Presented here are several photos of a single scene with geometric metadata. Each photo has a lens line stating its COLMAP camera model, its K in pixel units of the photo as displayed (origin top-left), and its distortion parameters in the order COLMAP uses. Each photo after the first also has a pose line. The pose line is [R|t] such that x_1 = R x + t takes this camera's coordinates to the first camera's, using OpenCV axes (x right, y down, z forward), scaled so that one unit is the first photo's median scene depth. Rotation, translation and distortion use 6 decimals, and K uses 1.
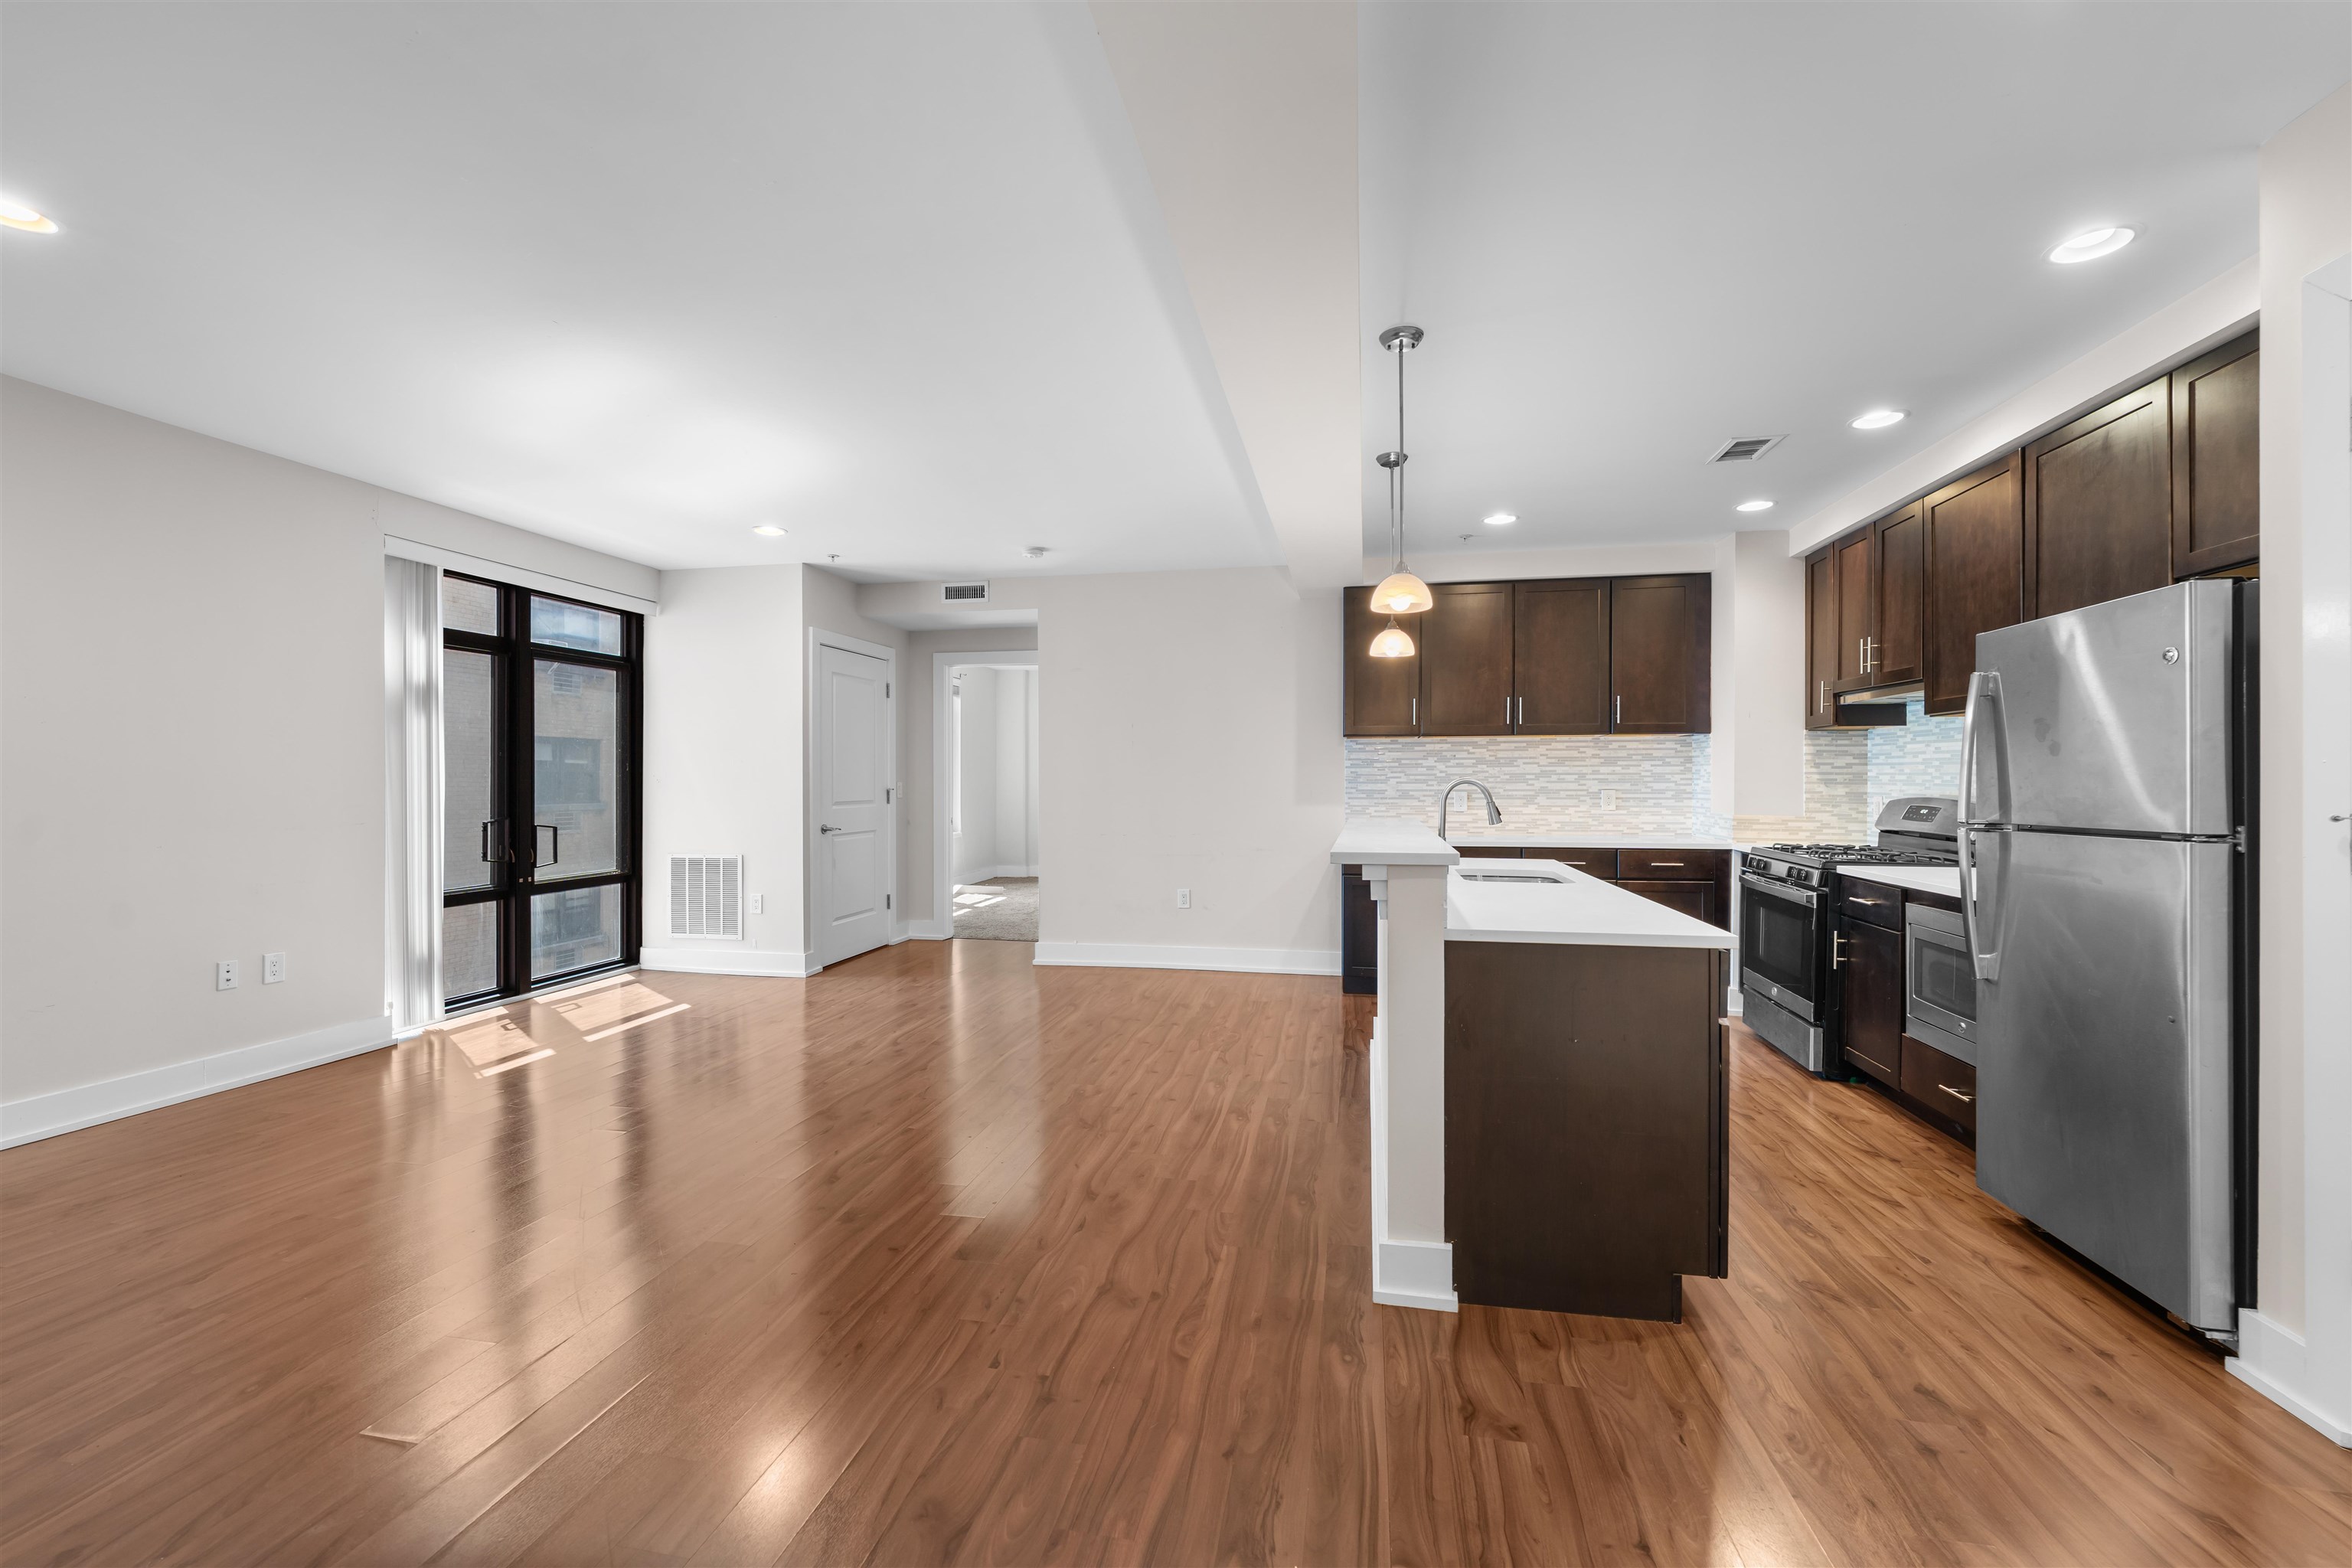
lens RADIAL K [[955.8, 0, 1181.9], [0, 955.8, 785.8], [0, 0, 1]] dist [-0.000690, 0.000248]
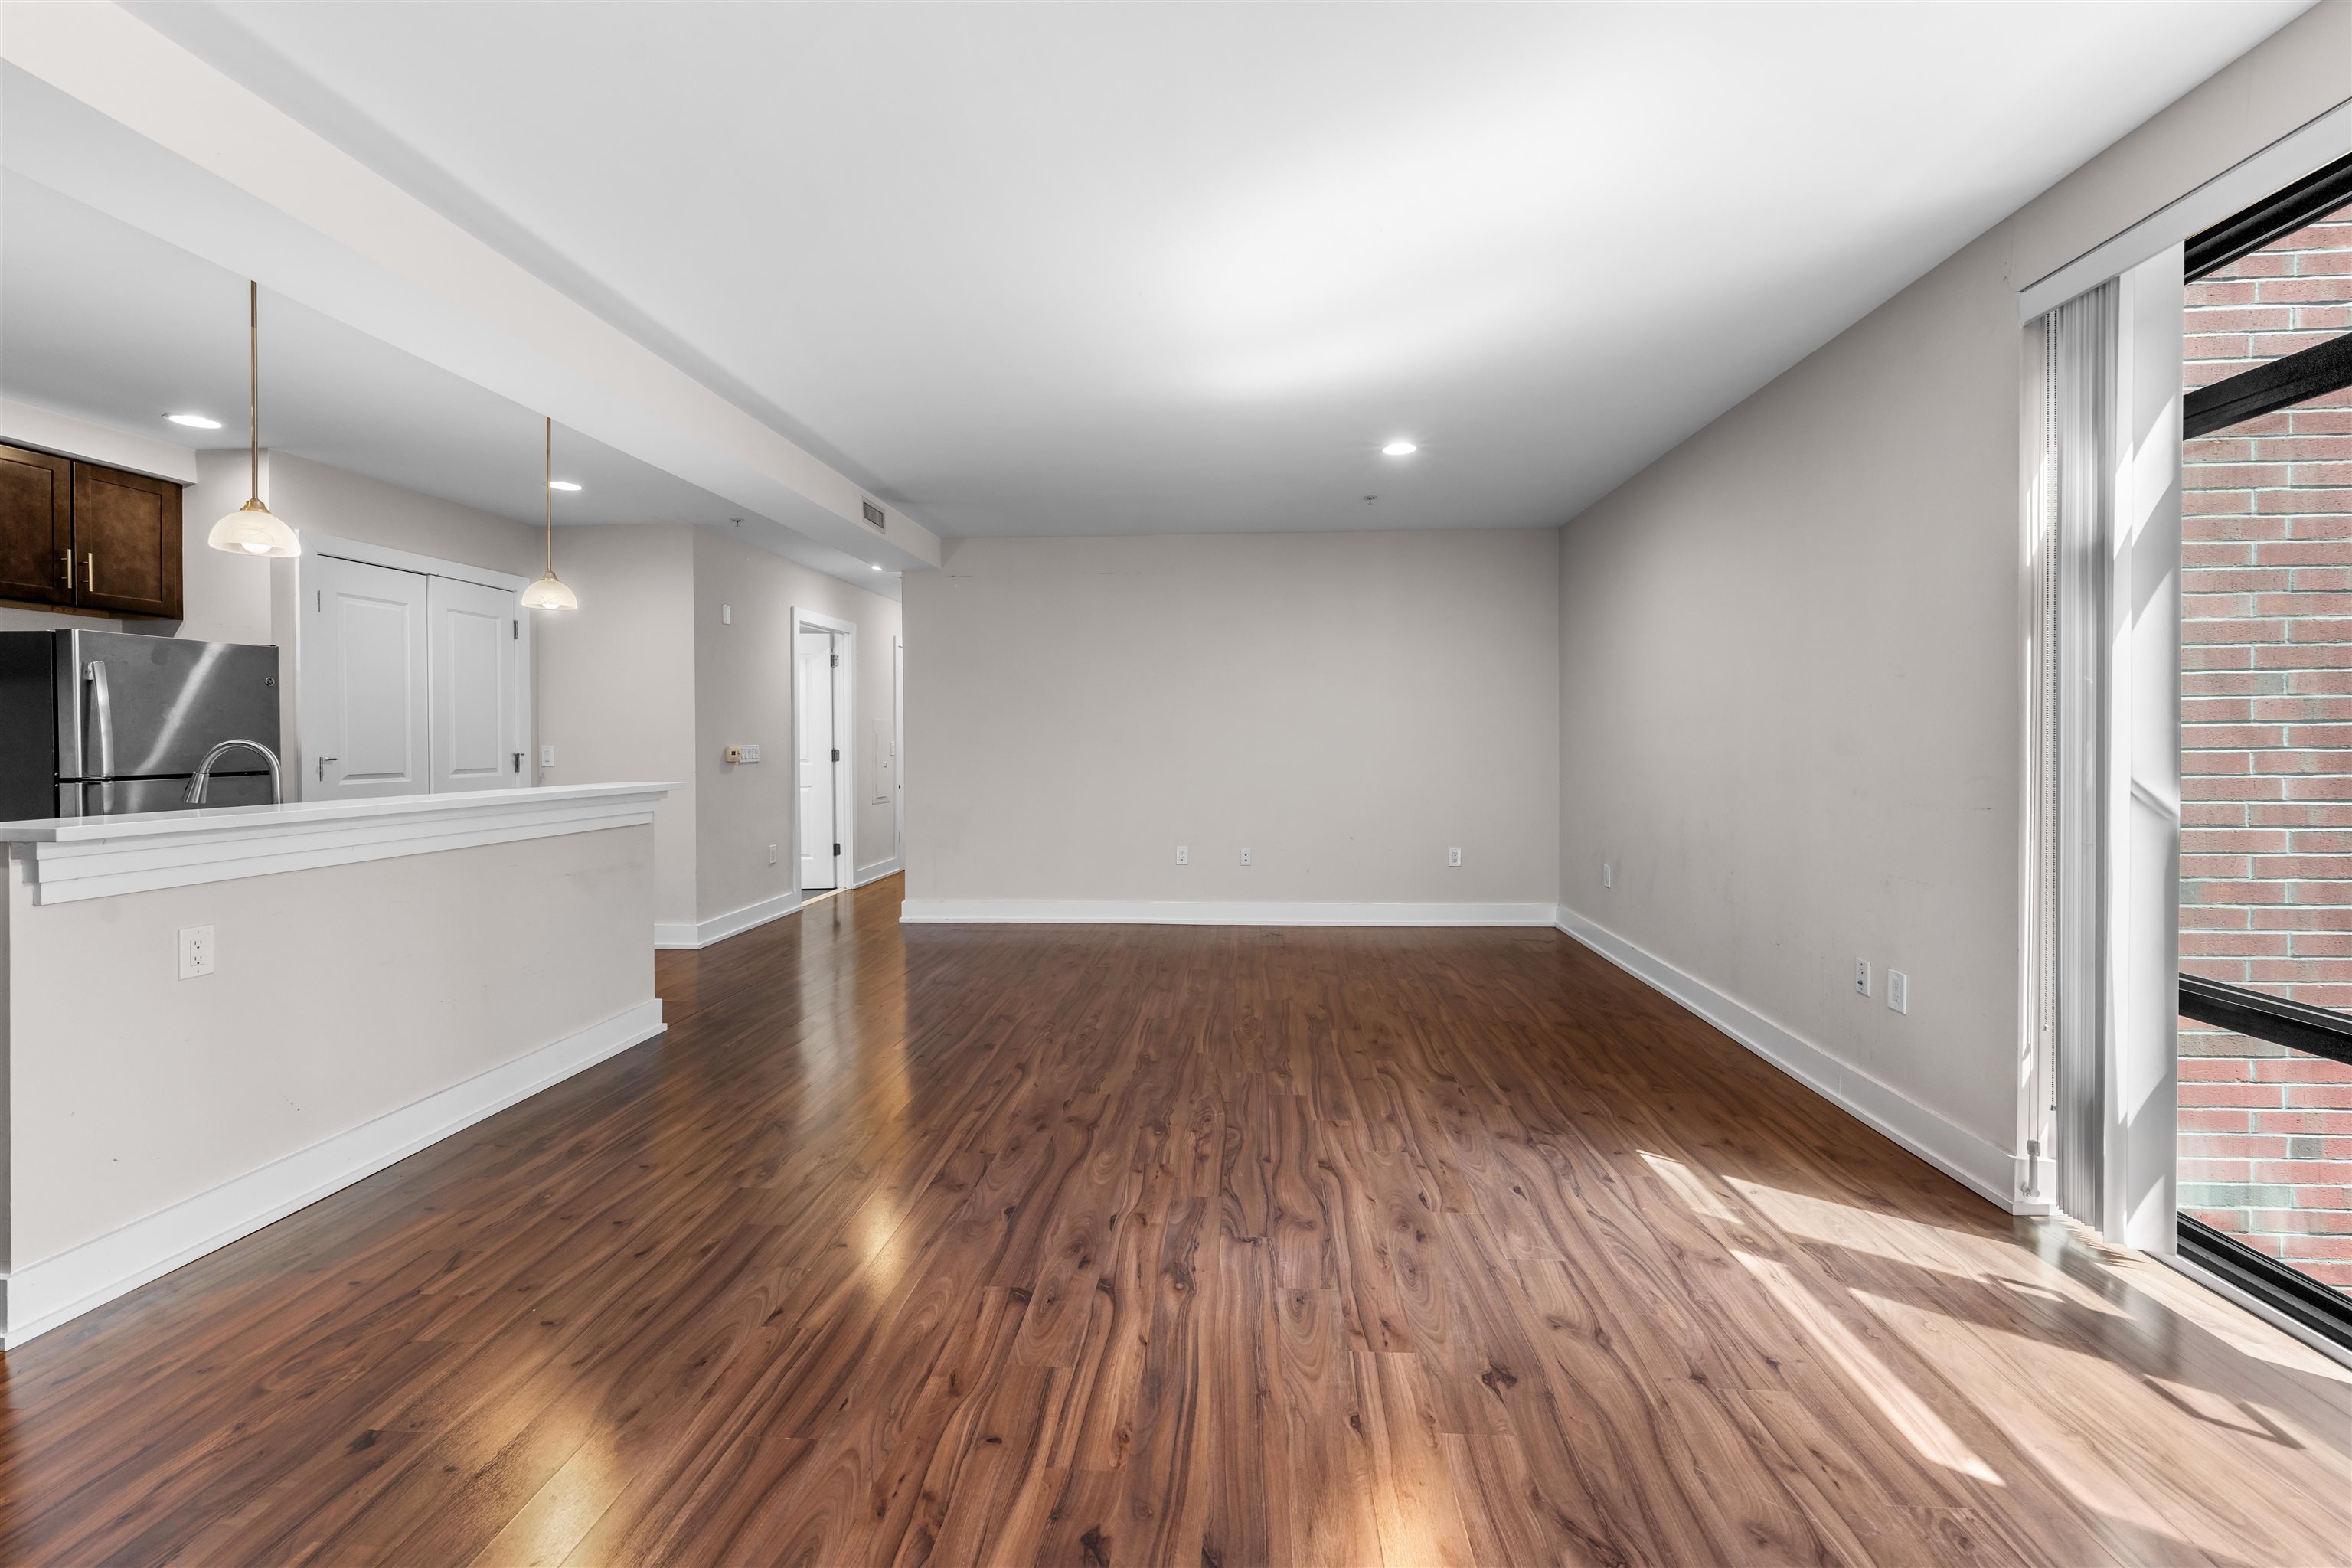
lens RADIAL K [[955.8, 0, 1181.4], [0, 955.8, 749.0], [0, 0, 1]] dist [-0.000690, 0.000248]
pose [[-0.992888, 0.005524, -0.118925, -0.313973], [0.003918, 0.999898, 0.013729, -0.007146], [0.118989, 0.013165, -0.992808, 1.644329]]
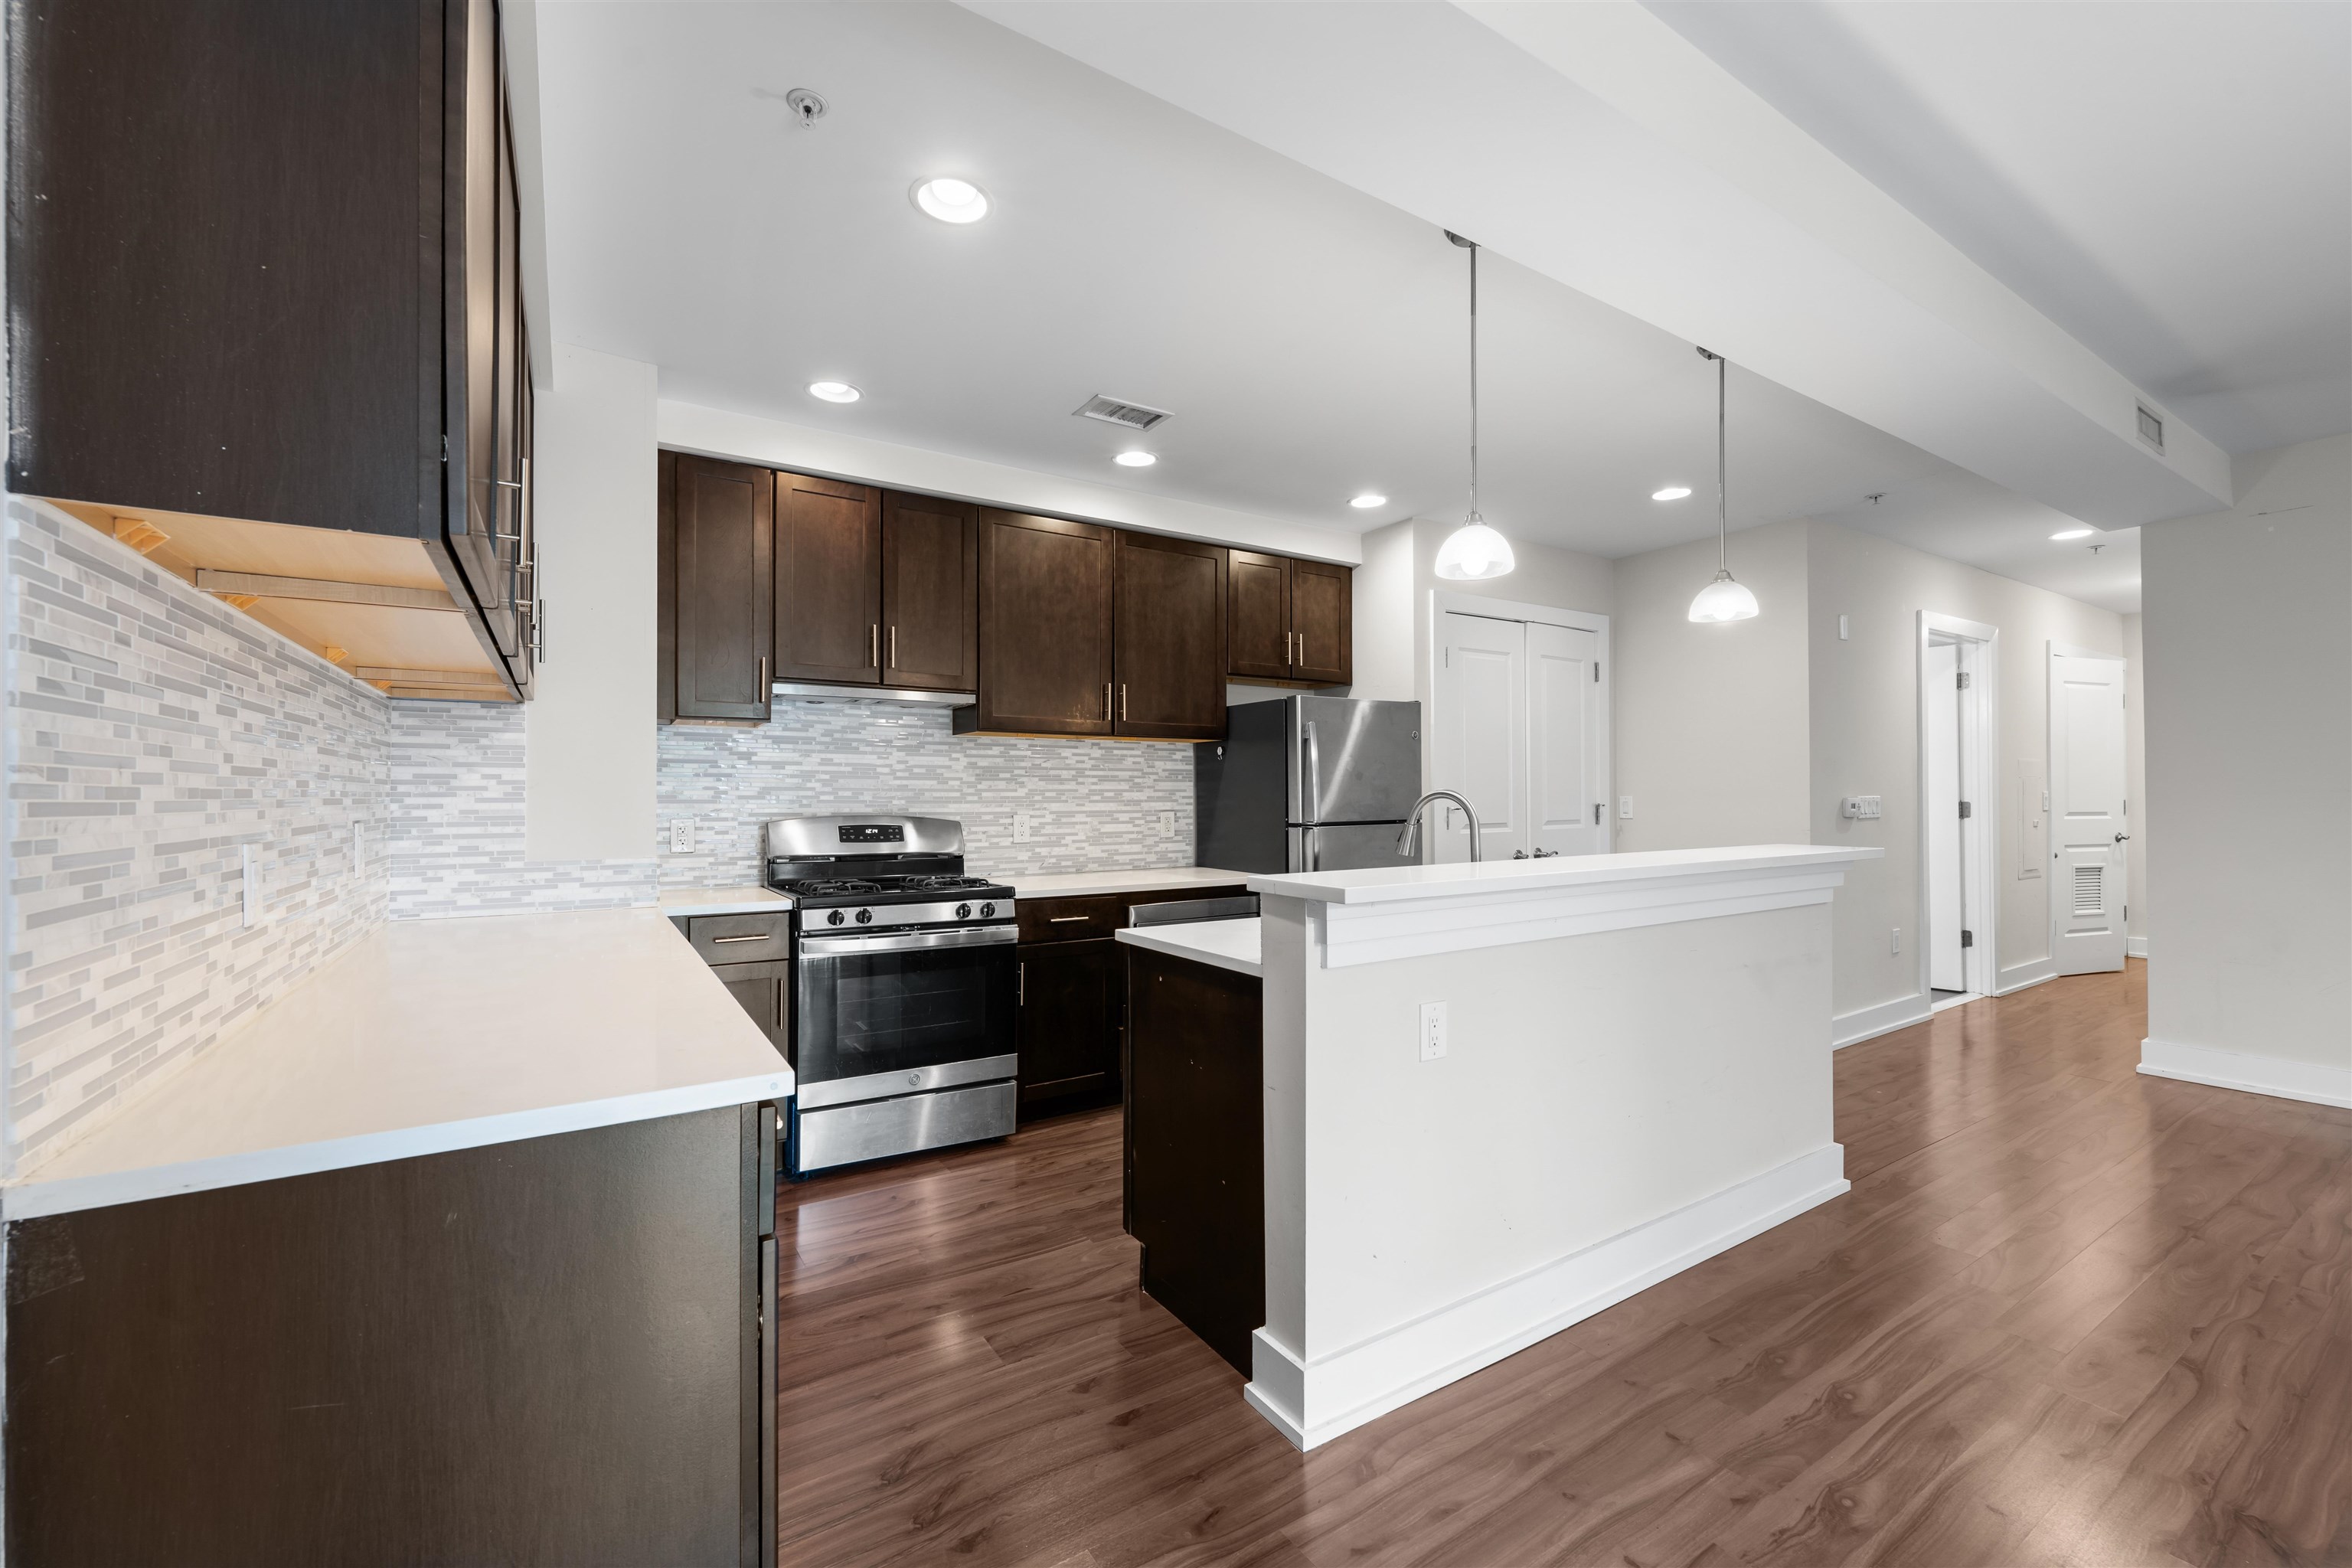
lens RADIAL K [[955.8, 0, 1186.8], [0, 955.8, 782.0], [0, 0, 1]] dist [-0.000690, 0.000248]
pose [[-0.691801, 0.014751, 0.721937, -0.068924], [0.009531, 0.999891, -0.011297, -0.006228], [-0.722025, -0.000935, -0.691866, 1.447000]]
